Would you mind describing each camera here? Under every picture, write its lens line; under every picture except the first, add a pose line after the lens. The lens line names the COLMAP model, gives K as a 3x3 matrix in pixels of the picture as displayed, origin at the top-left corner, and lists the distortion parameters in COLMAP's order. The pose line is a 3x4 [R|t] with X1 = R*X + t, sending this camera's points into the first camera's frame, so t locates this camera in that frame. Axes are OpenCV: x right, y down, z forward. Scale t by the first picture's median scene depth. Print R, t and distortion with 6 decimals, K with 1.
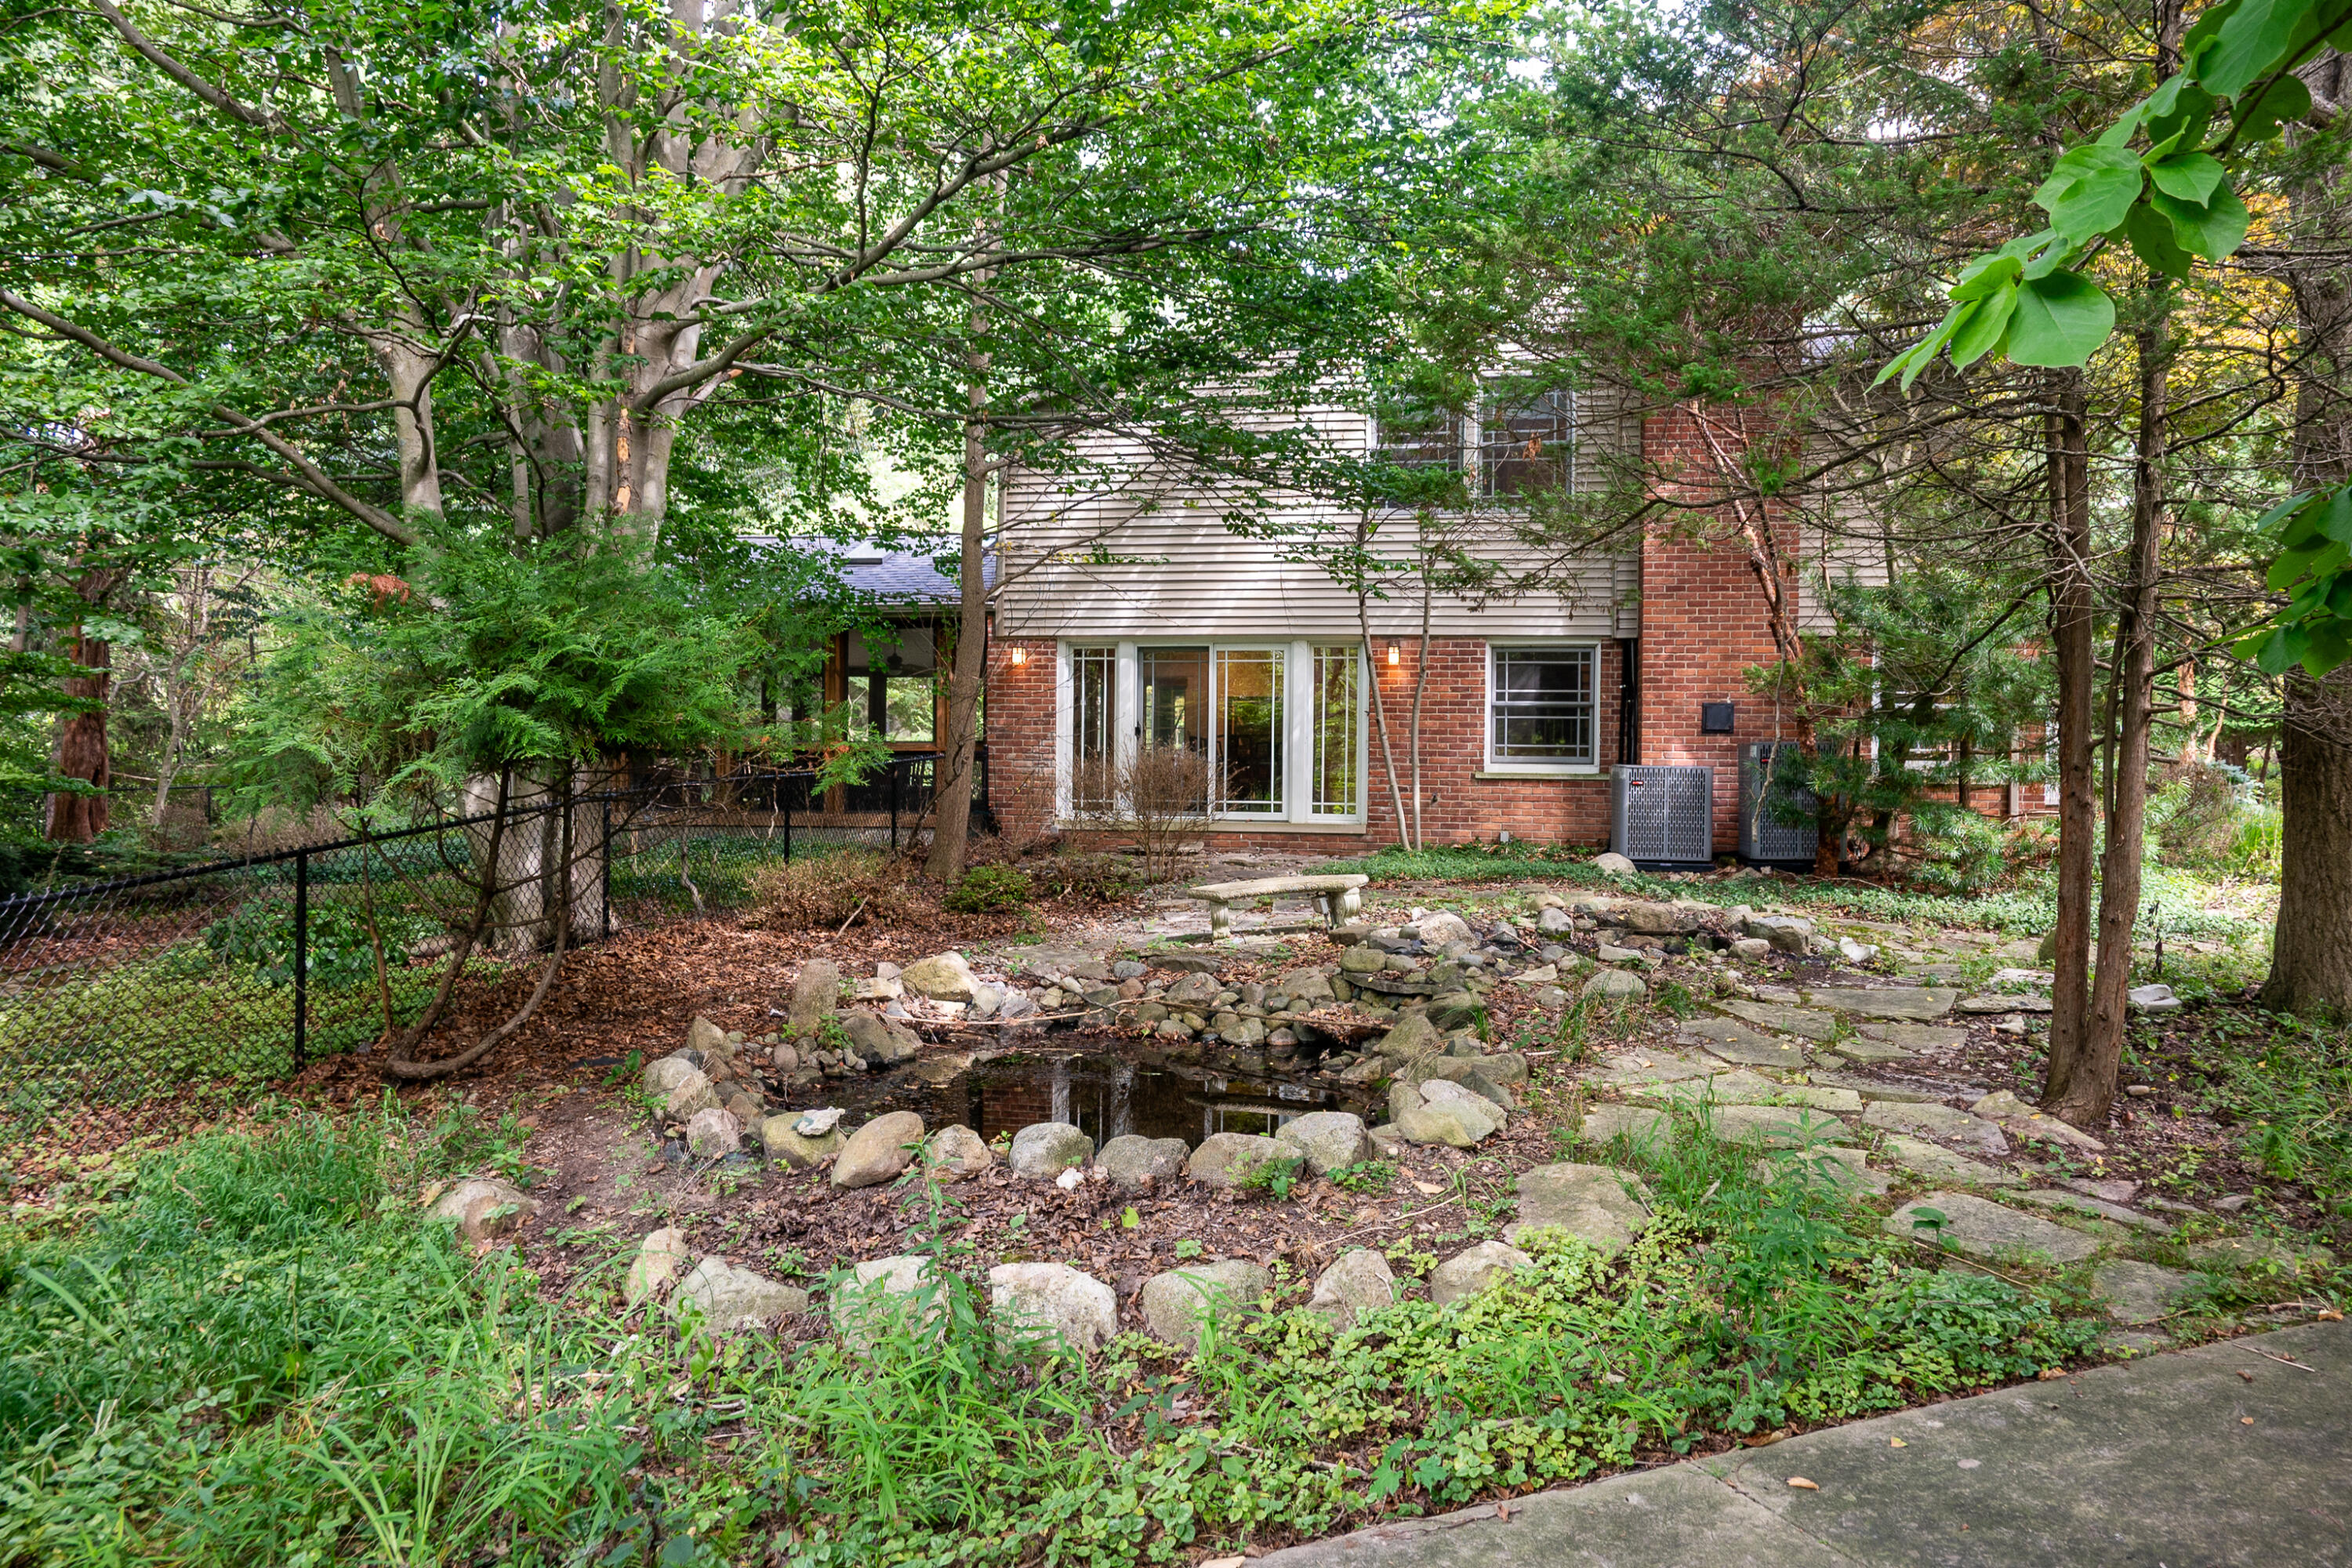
lens RADIAL K [[1628.8, 0, 1176.7], [0, 1628.8, 777.9], [0, 0, 1]] dist [0.000056, -0.002171]
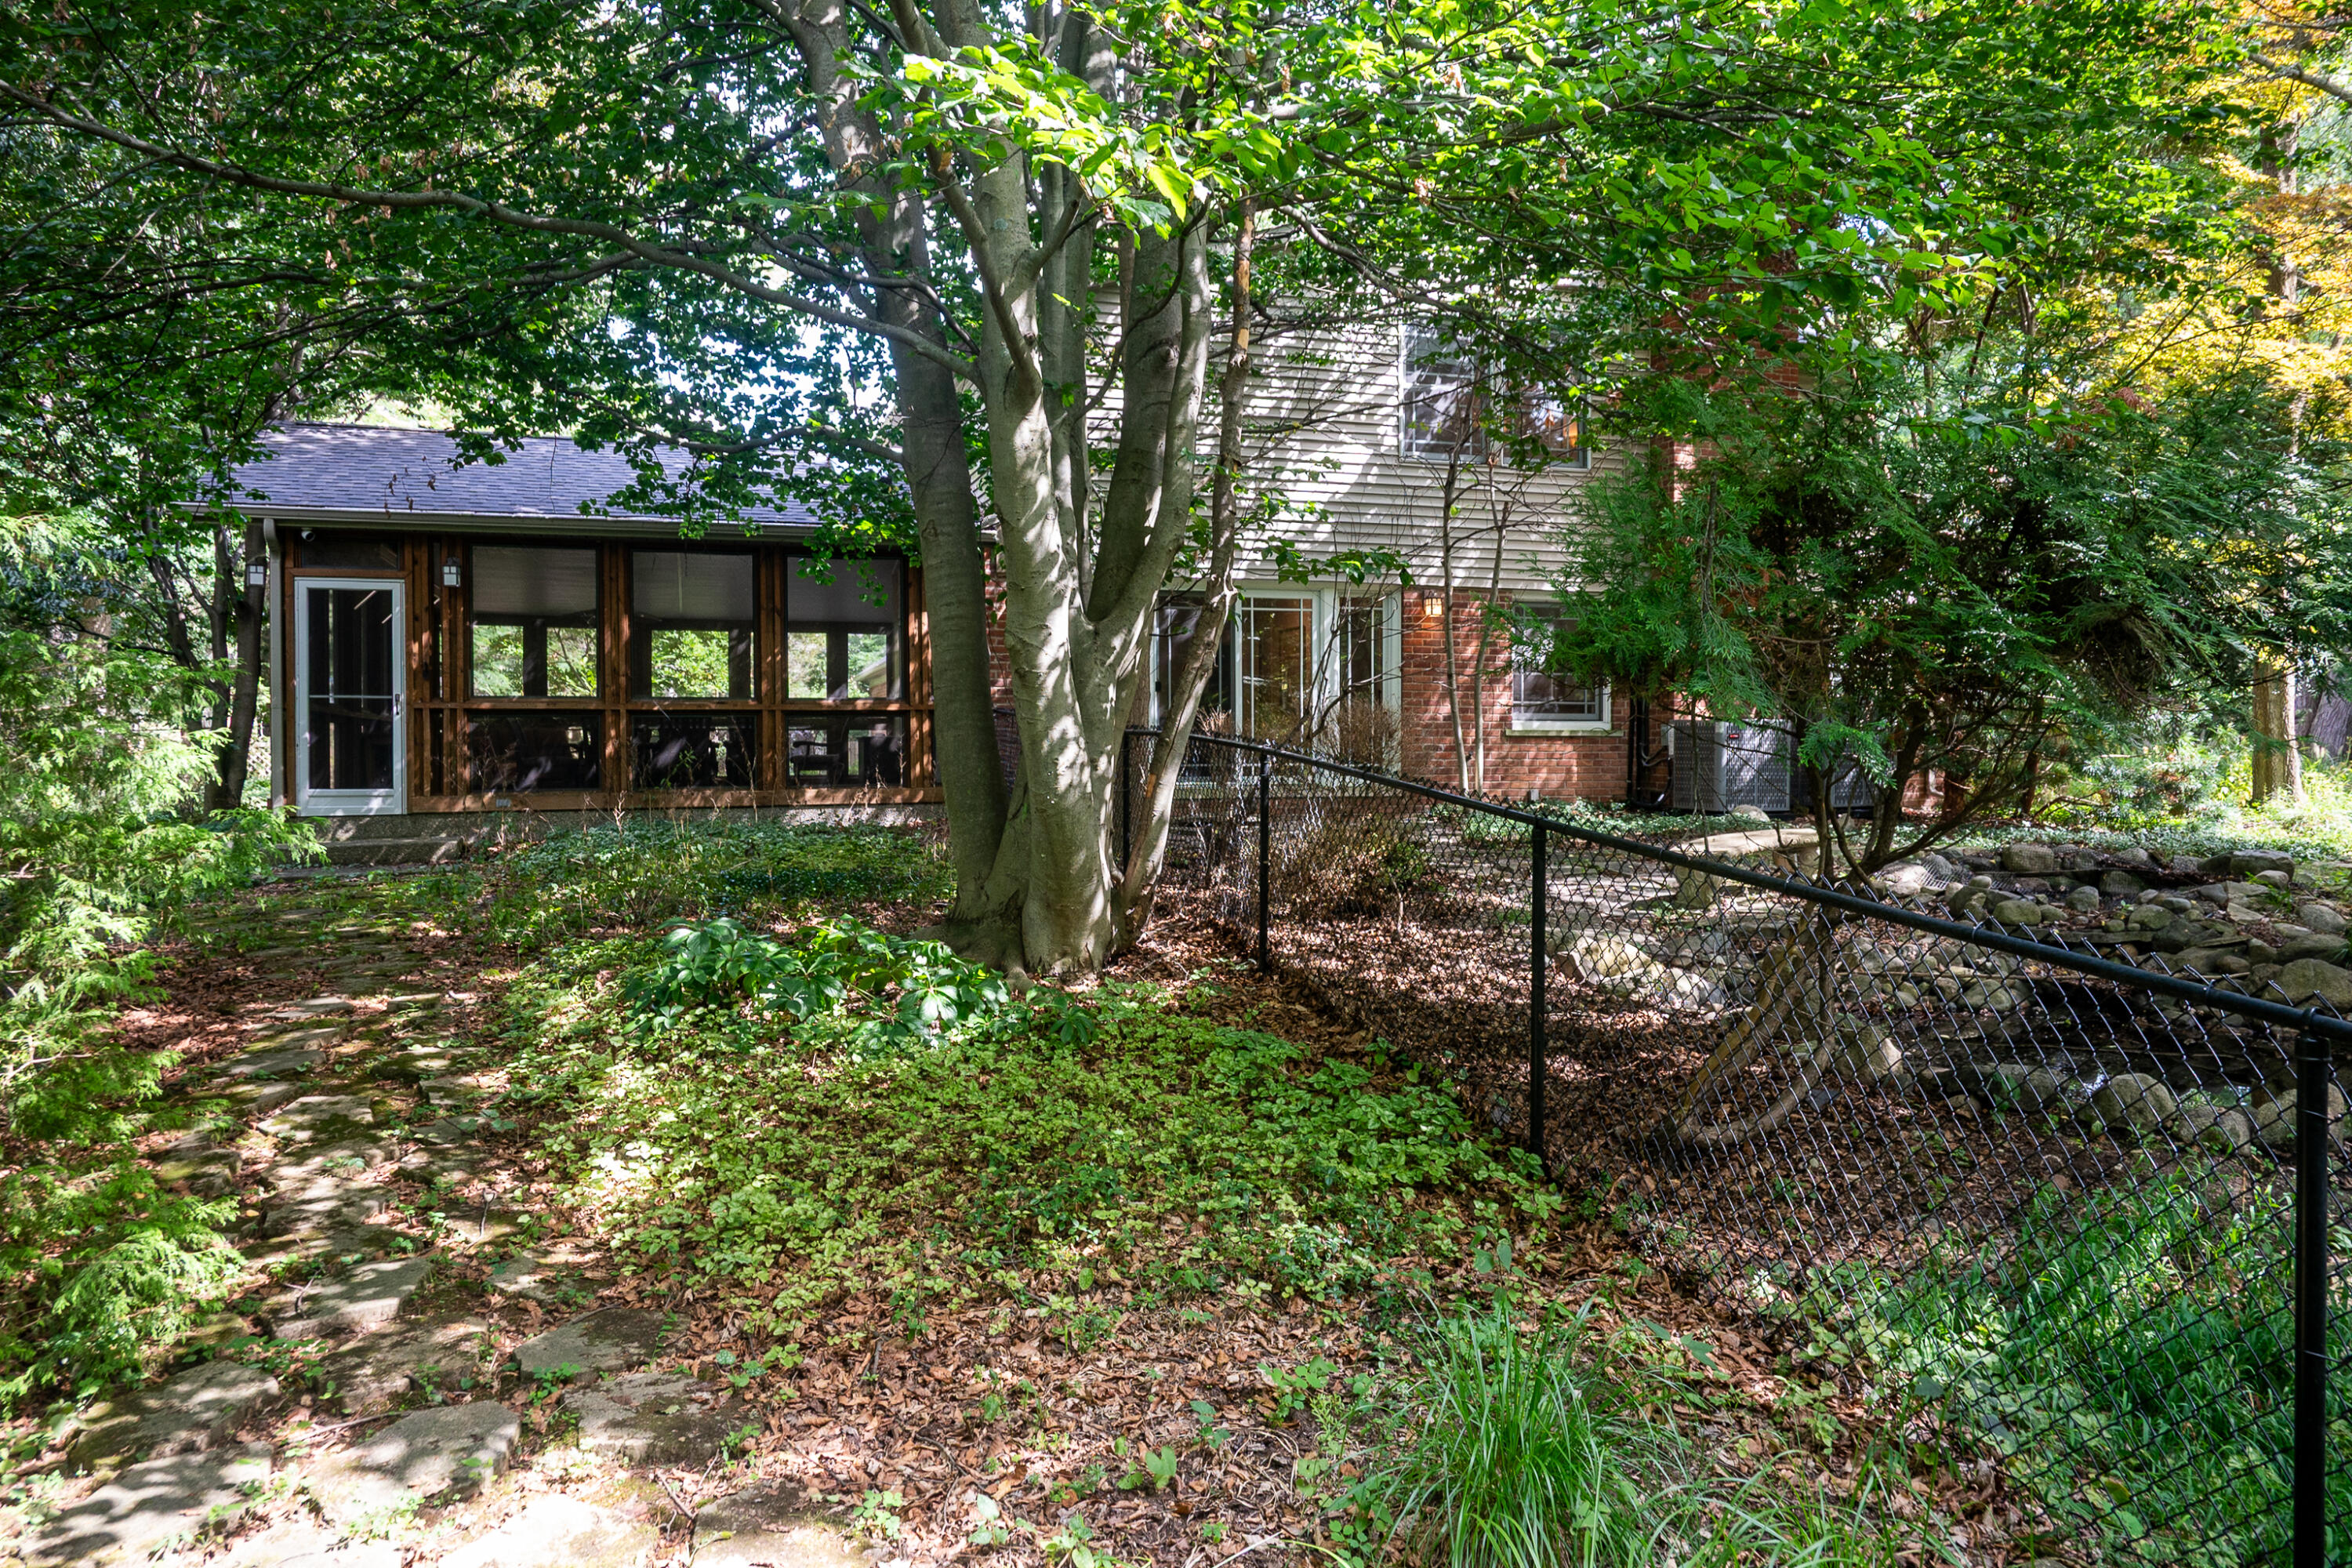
lens RADIAL K [[1628.8, 0, 1176.7], [0, 1628.8, 777.9], [0, 0, 1]] dist [0.000056, -0.002171]
pose [[0.886274, -0.024877, 0.462492, -0.445132], [0.007787, 0.999216, 0.038825, -0.014068], [-0.463095, -0.030809, 0.885773, 0.220873]]
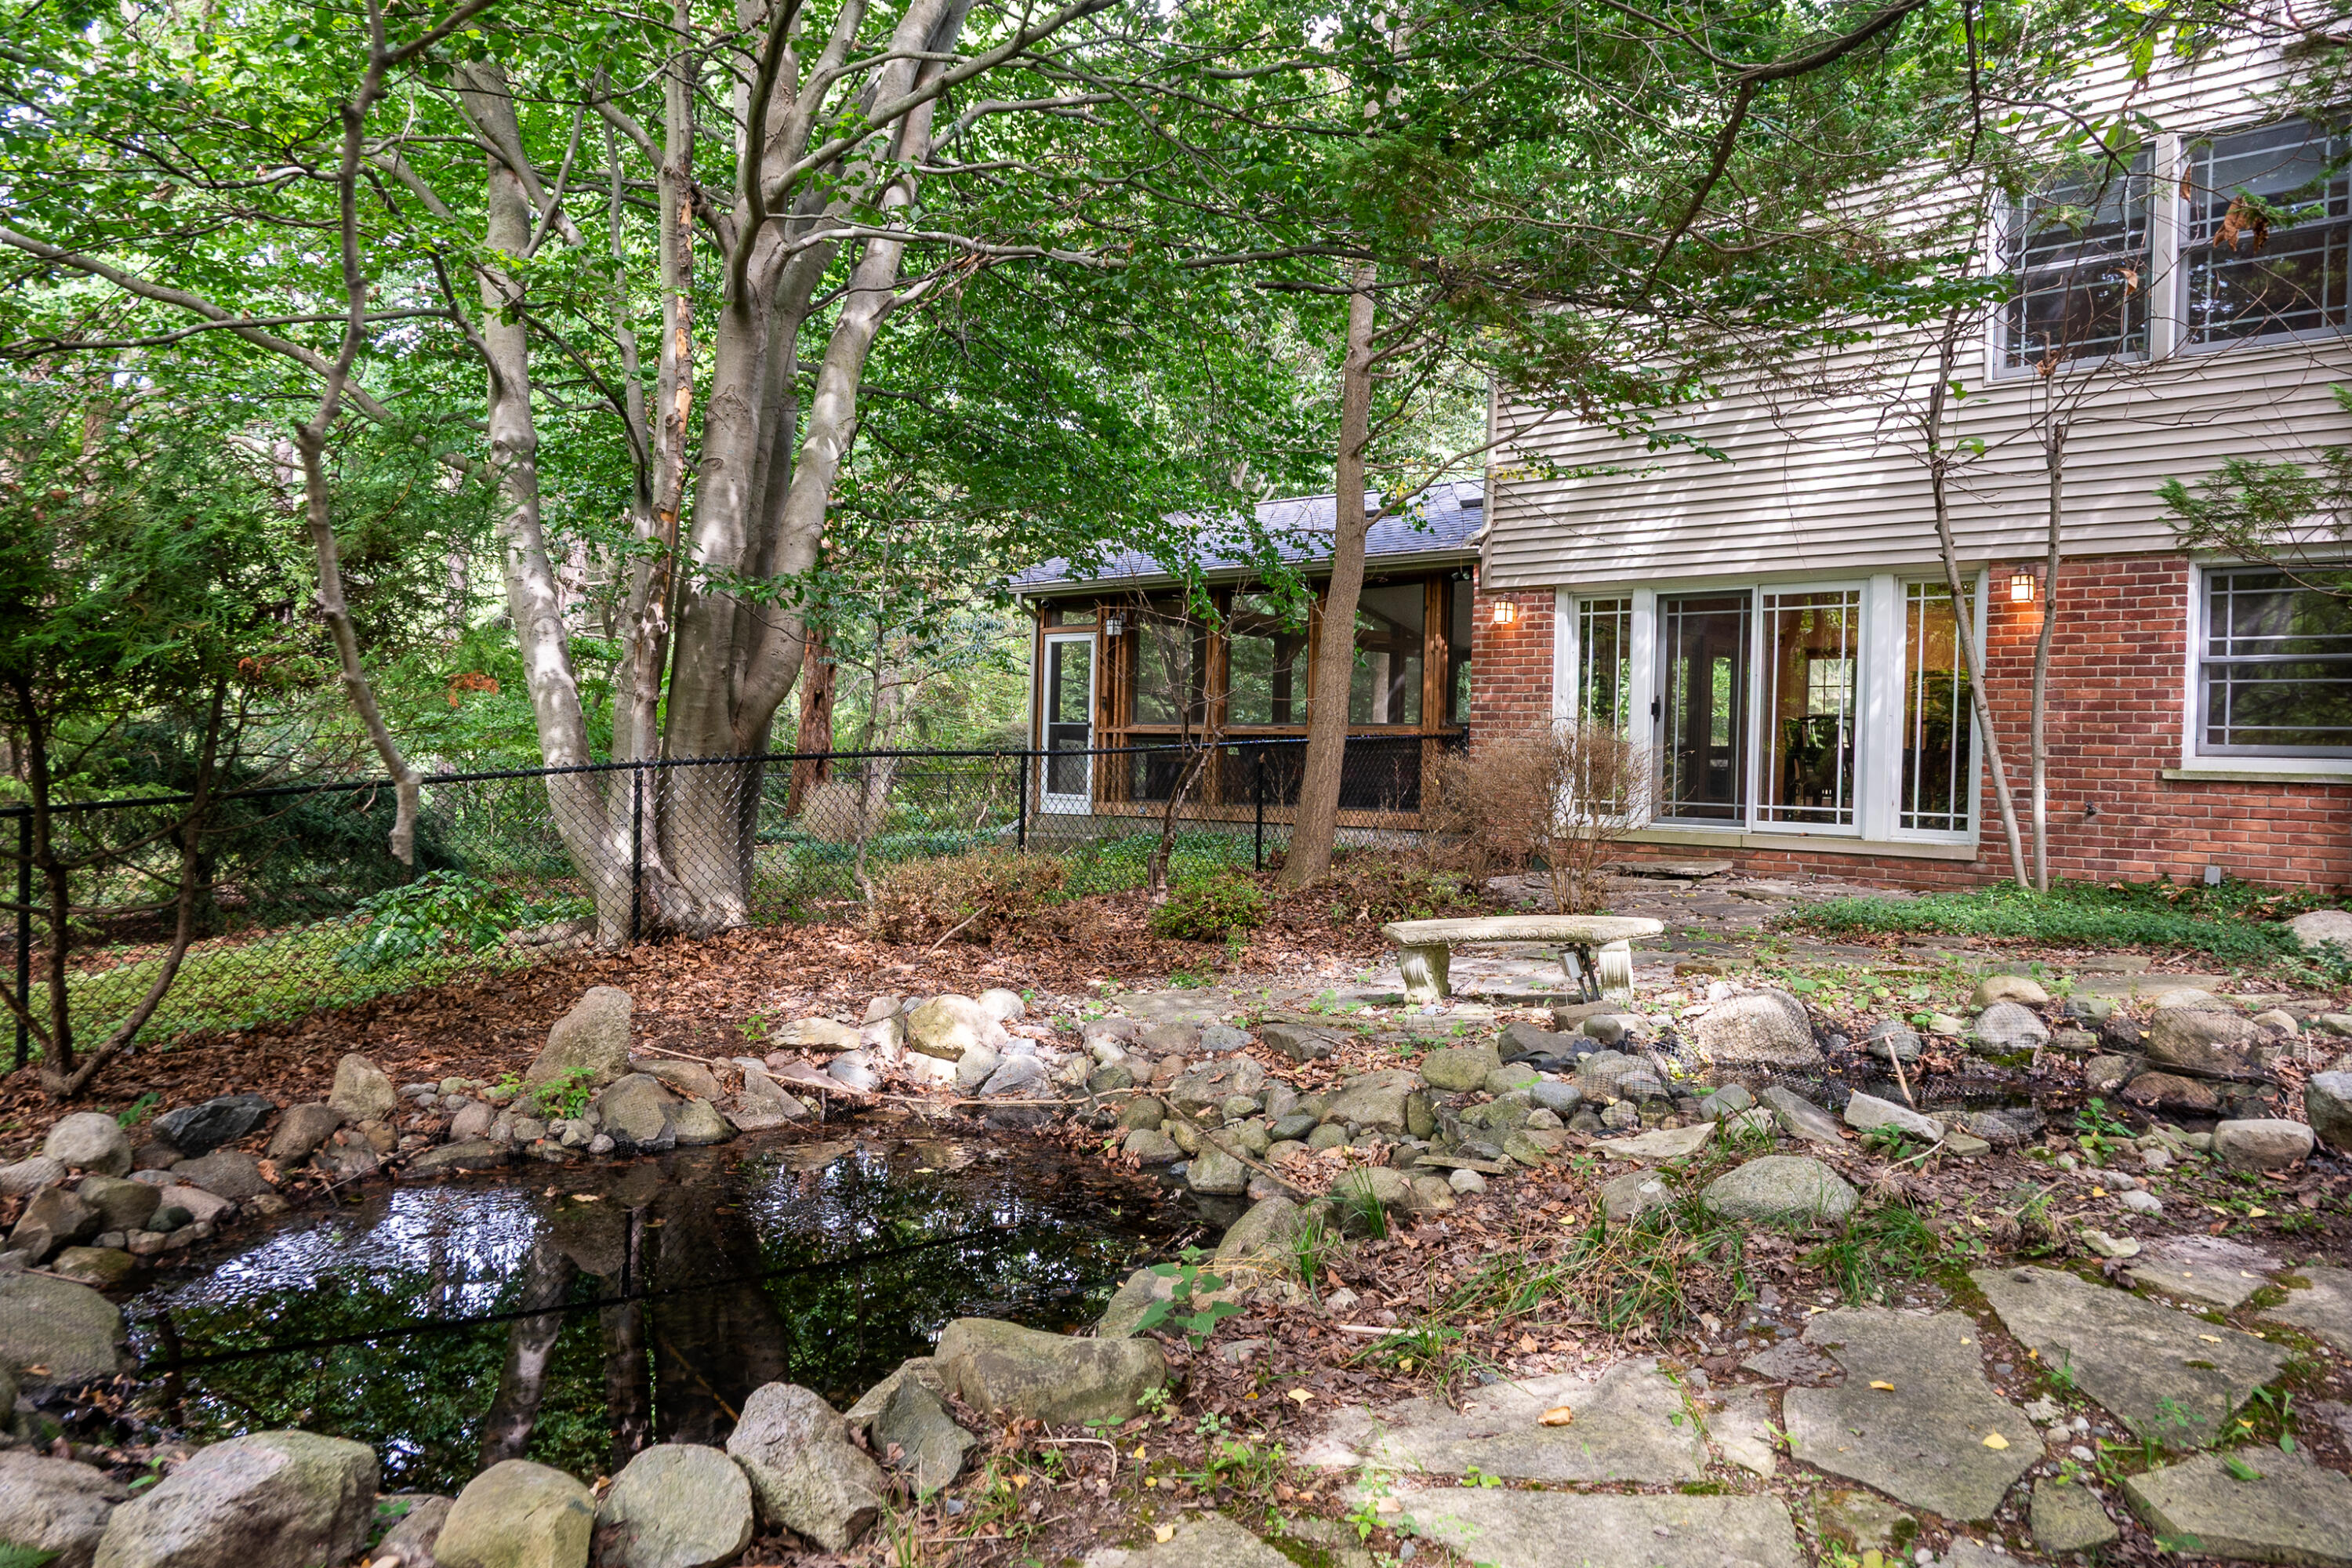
lens RADIAL K [[1628.8, 0, 1176.7], [0, 1628.8, 777.9], [0, 0, 1]] dist [0.000056, -0.002171]
pose [[0.853805, 0.017966, -0.520283, 0.183396], [-0.021316, 0.999773, -0.000457, 0.008012], [0.520156, 0.011480, 0.853994, 0.266778]]
